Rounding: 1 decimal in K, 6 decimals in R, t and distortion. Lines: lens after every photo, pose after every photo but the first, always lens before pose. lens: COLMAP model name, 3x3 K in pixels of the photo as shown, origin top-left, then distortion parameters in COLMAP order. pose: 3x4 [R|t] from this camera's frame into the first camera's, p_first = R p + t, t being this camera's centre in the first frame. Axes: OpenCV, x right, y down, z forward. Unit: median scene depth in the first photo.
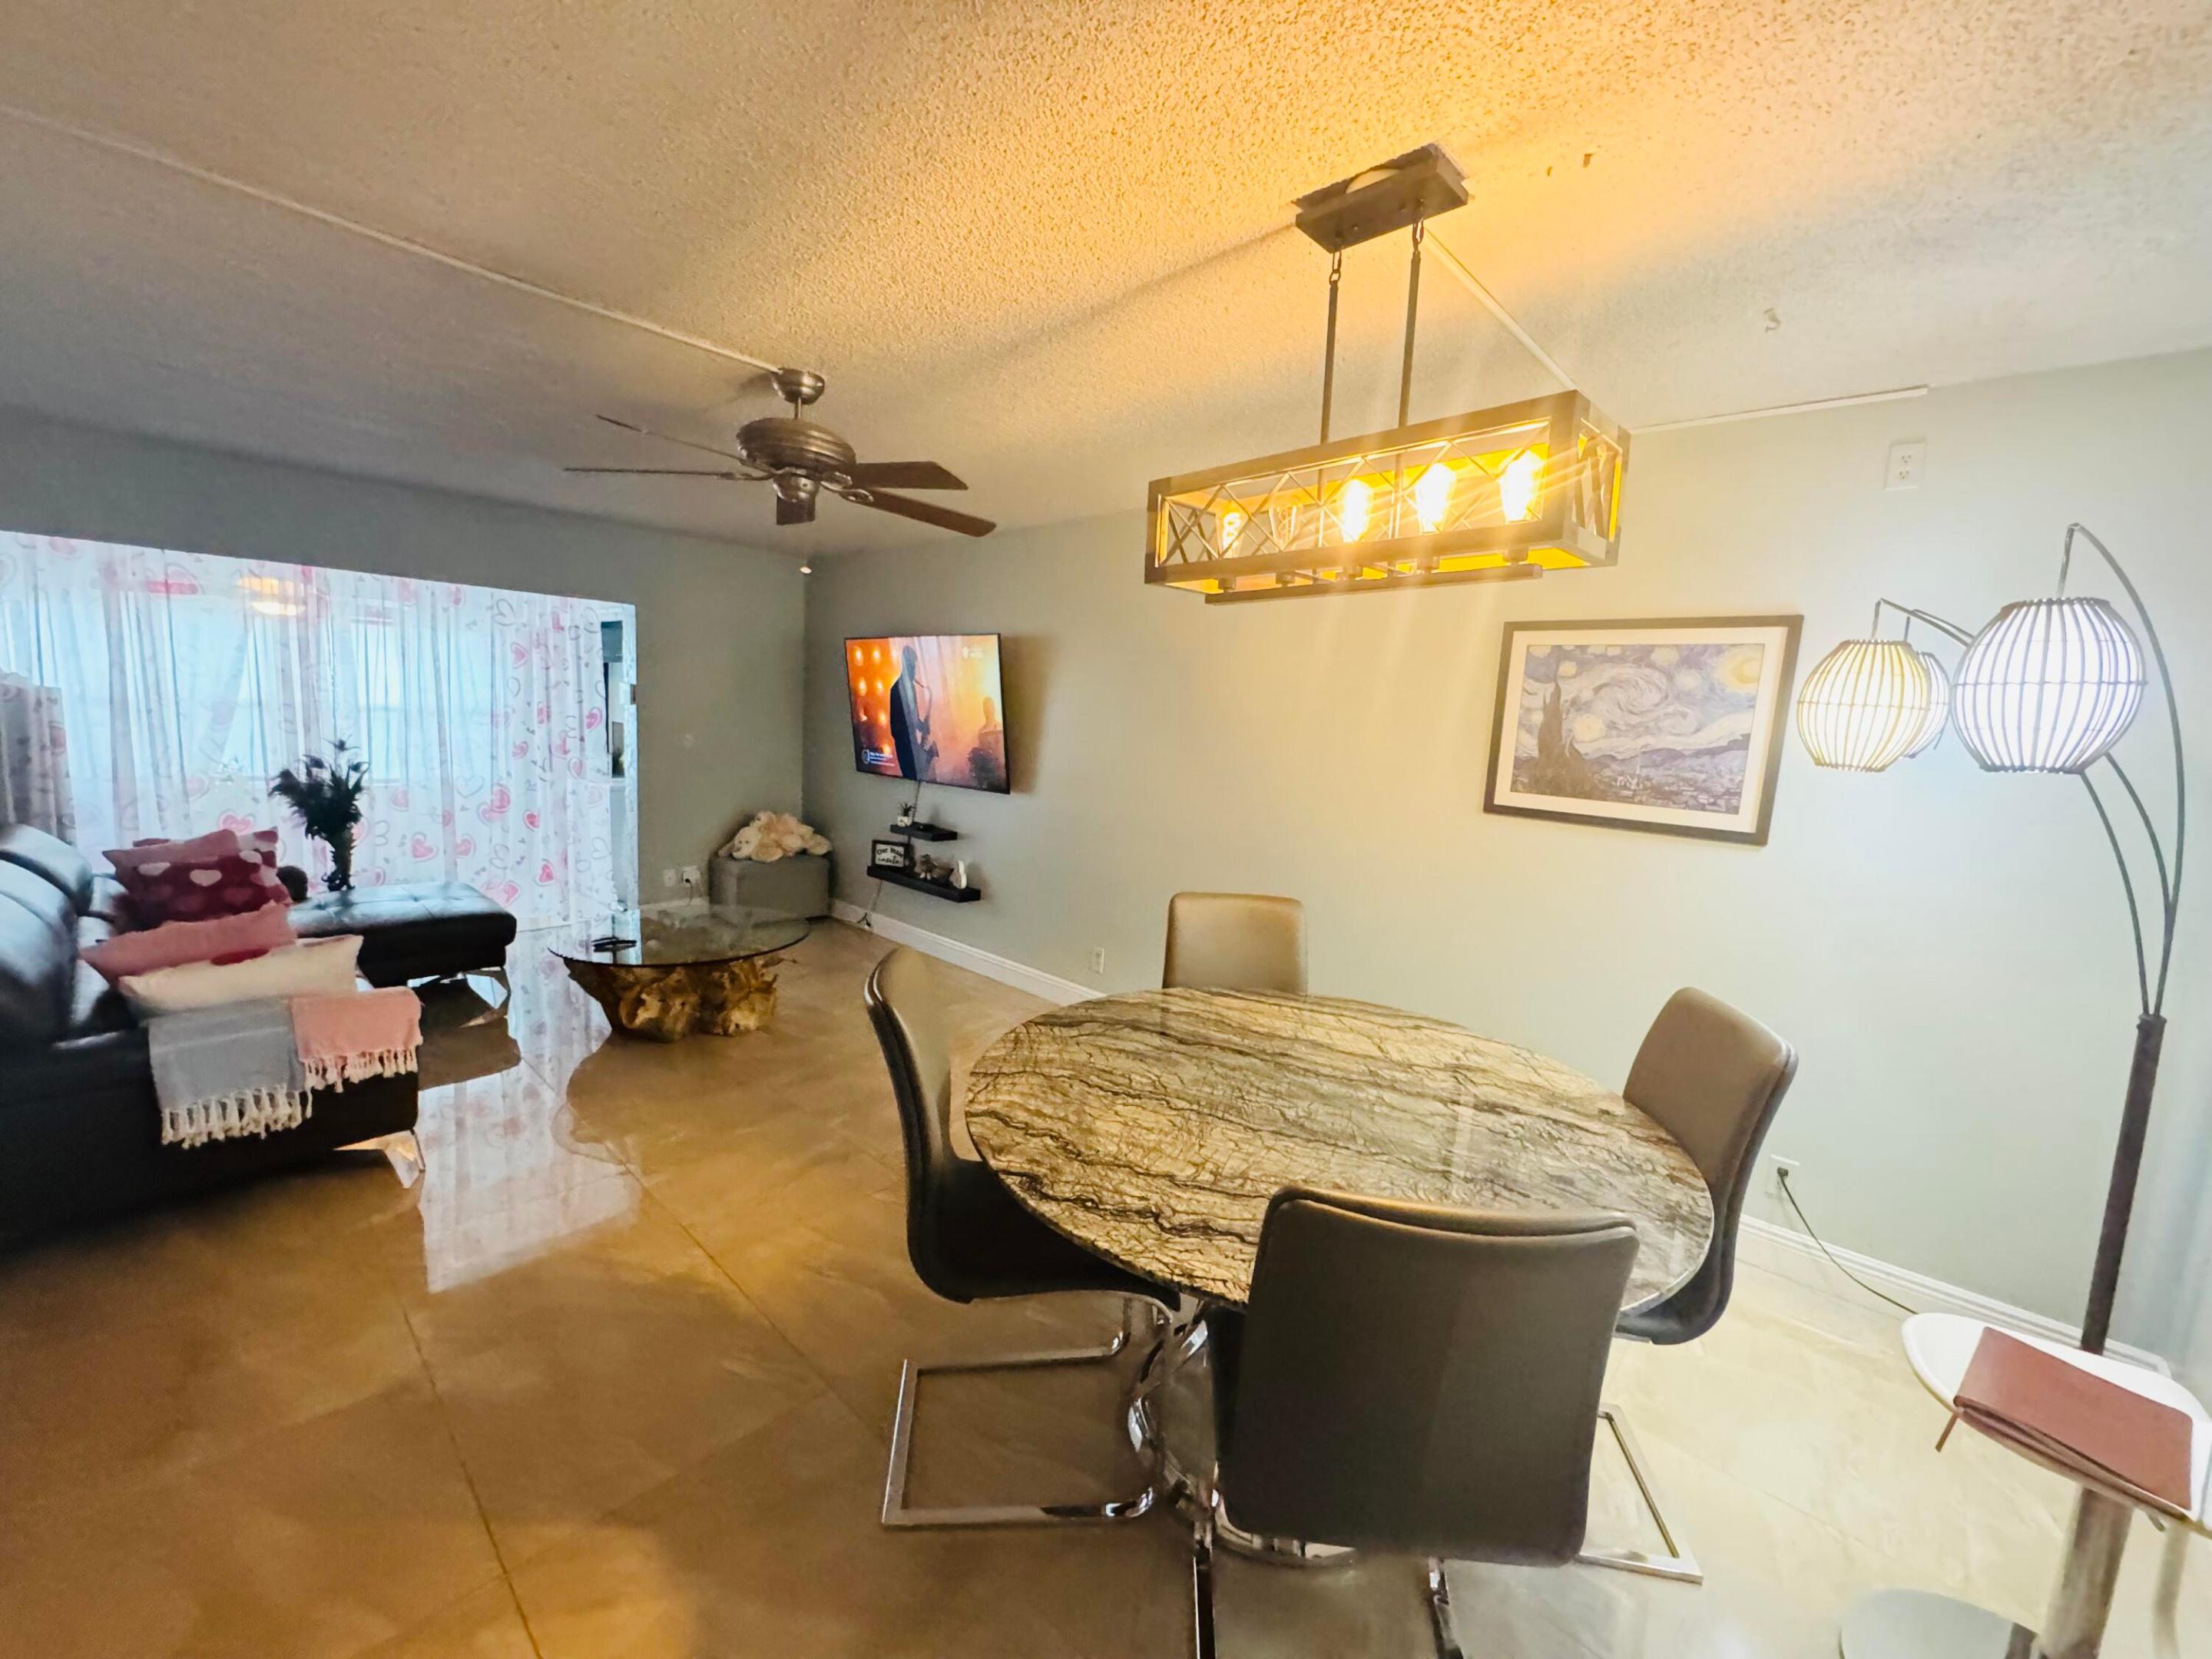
lens RADIAL K [[898.8, 0, 1106.0], [0, 898.8, 829.5], [0, 0, 1]] dist [-0.000462, -0.000083]
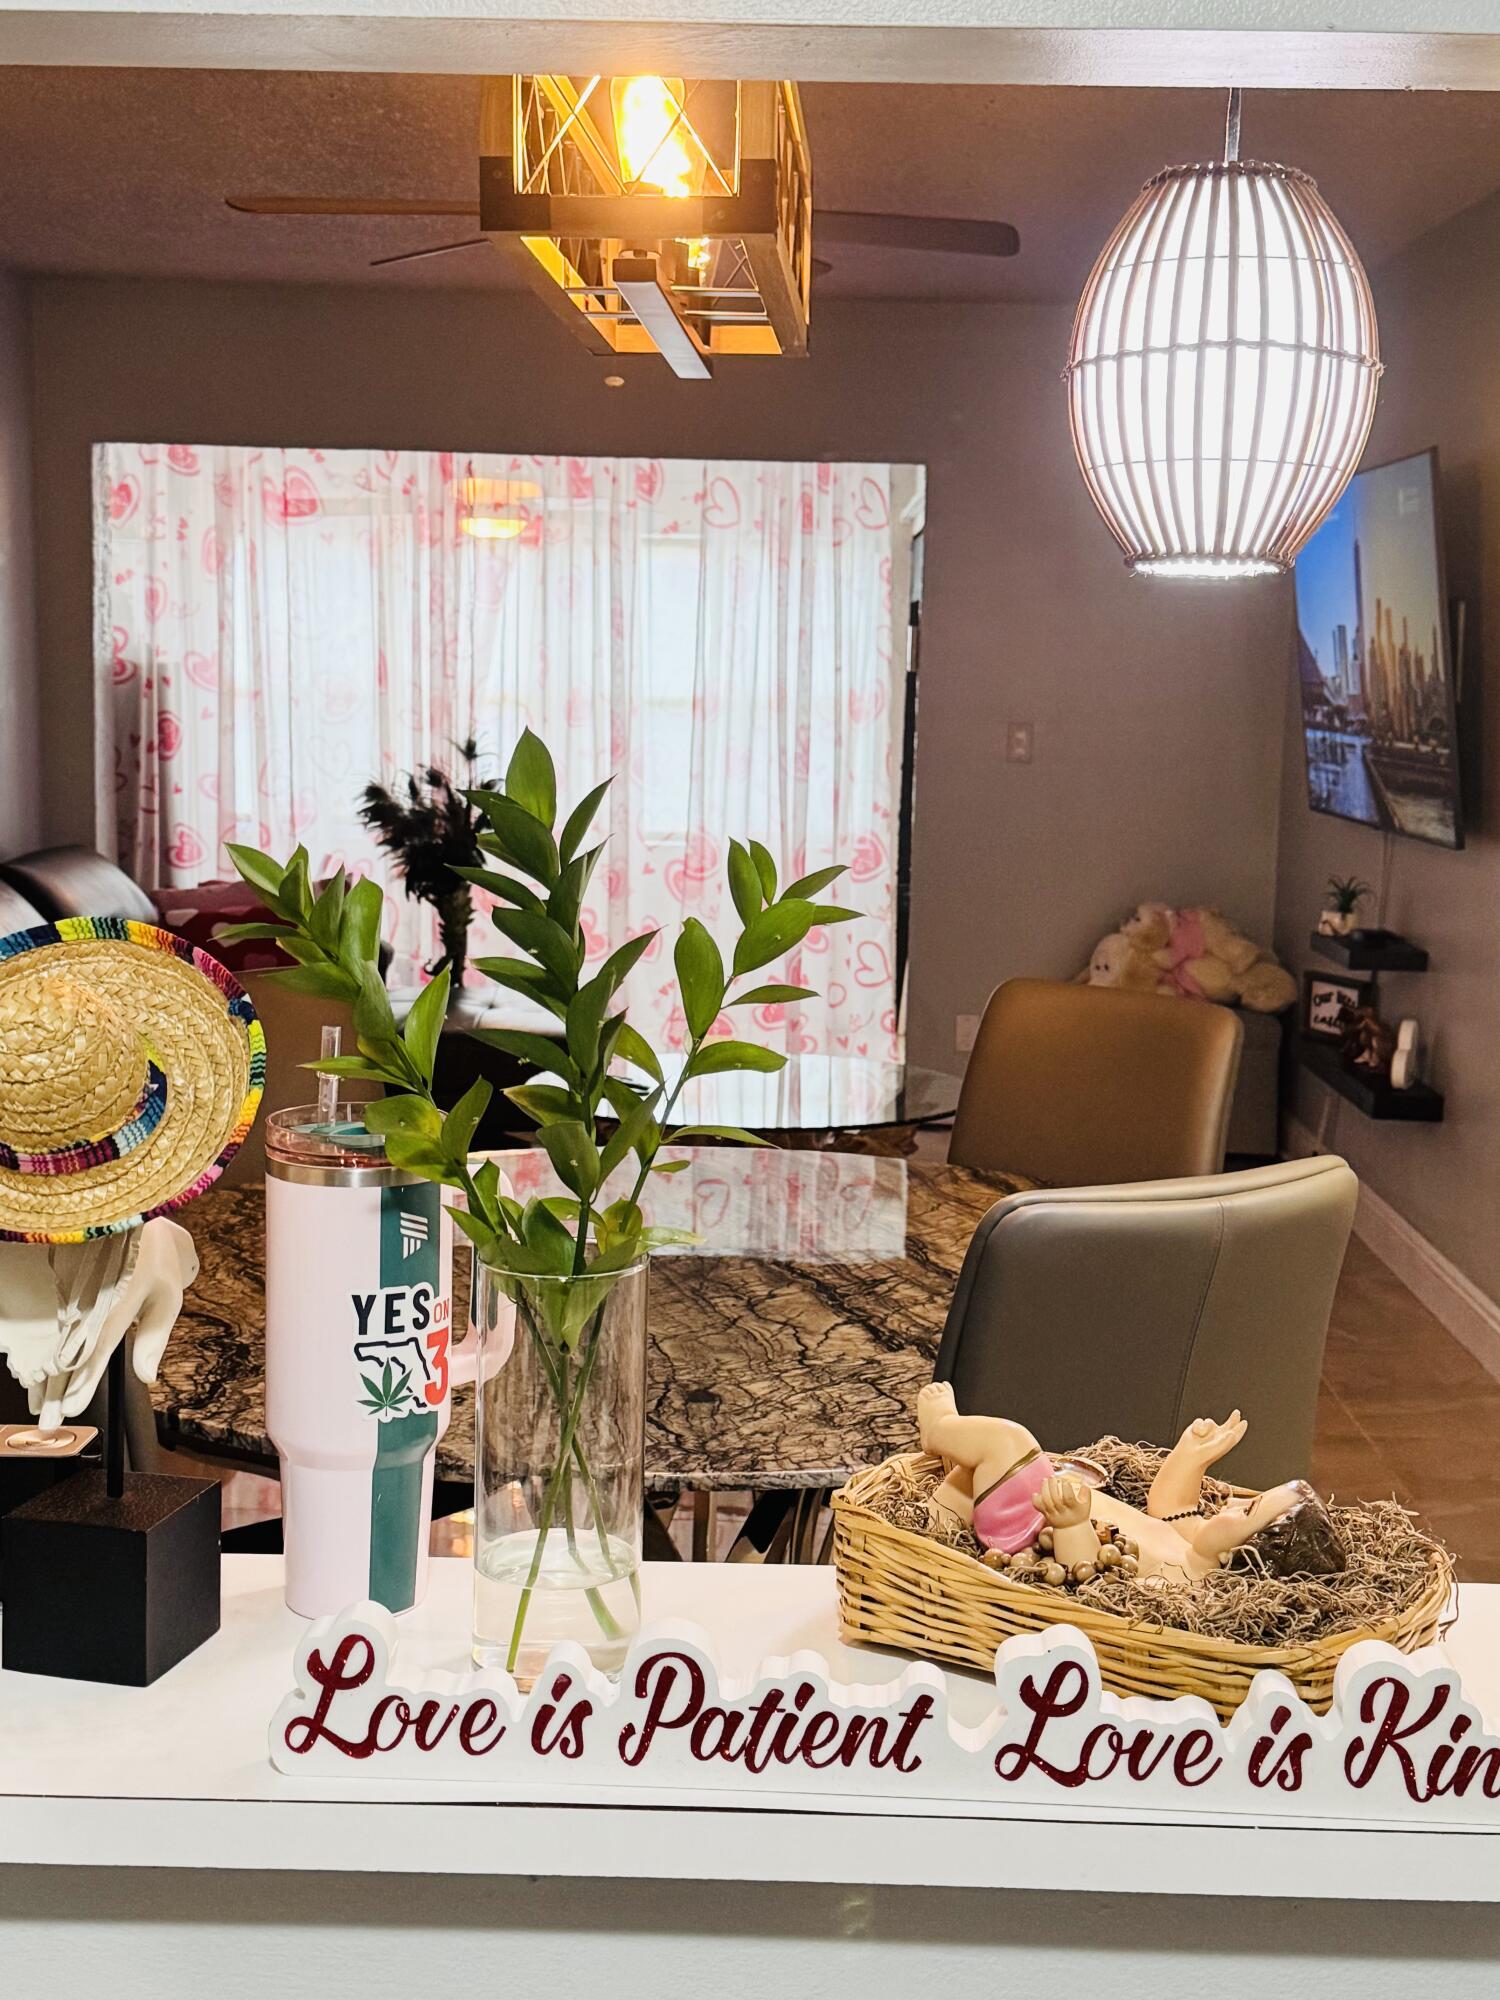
lens RADIAL K [[2554.8, 0, 750.0], [0, 2554.8, 1000.0], [0, 0, 1]] dist [0.105164, -0.006623]
pose [[0.675021, 0.059395, -0.735404, 0.567468], [-0.082980, 0.996542, 0.004320, 0.052614], [0.733118, 0.058107, 0.677615, -0.001955]]
